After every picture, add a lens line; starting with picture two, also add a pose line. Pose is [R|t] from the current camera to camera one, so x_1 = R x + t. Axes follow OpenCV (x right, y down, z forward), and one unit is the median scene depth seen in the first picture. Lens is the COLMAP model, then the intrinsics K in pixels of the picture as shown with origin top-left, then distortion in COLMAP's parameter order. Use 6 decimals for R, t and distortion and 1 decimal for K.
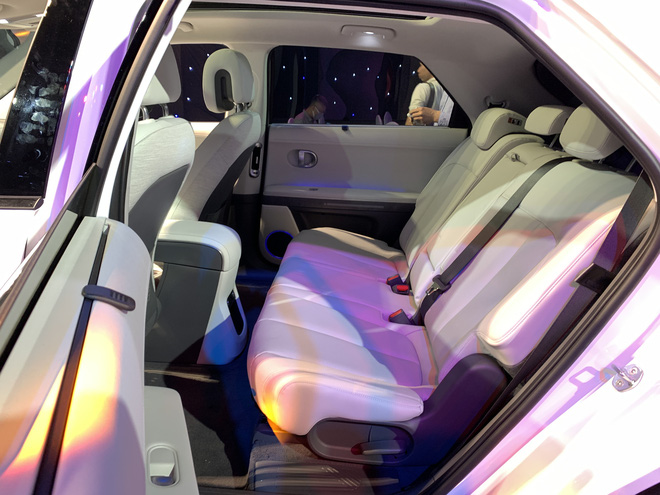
lens RADIAL K [[528.9, 0, 330.0], [0, 528.9, 247.5], [0, 0, 1]] dist [0.089885, -0.002620]
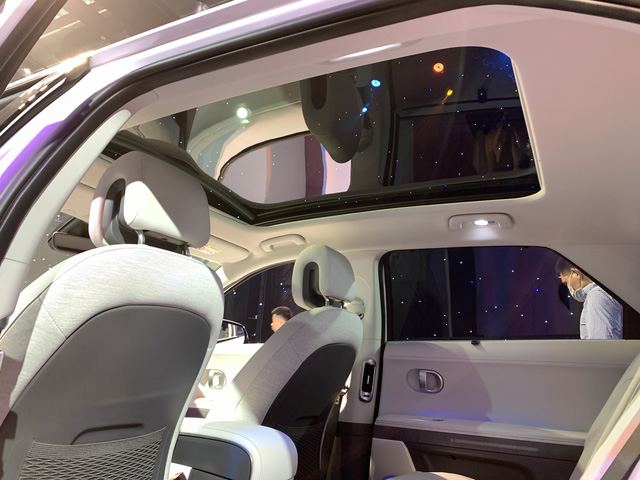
lens RADIAL K [[512.8, 0, 320.0], [0, 512.8, 240.0], [0, 0, 1]] dist [0.089885, -0.002620]
pose [[0.915112, -0.098842, -0.390897, 0.135347], [-0.127677, 0.848558, -0.513466, 0.079150], [0.382451, 0.519787, 0.763906, 0.221858]]
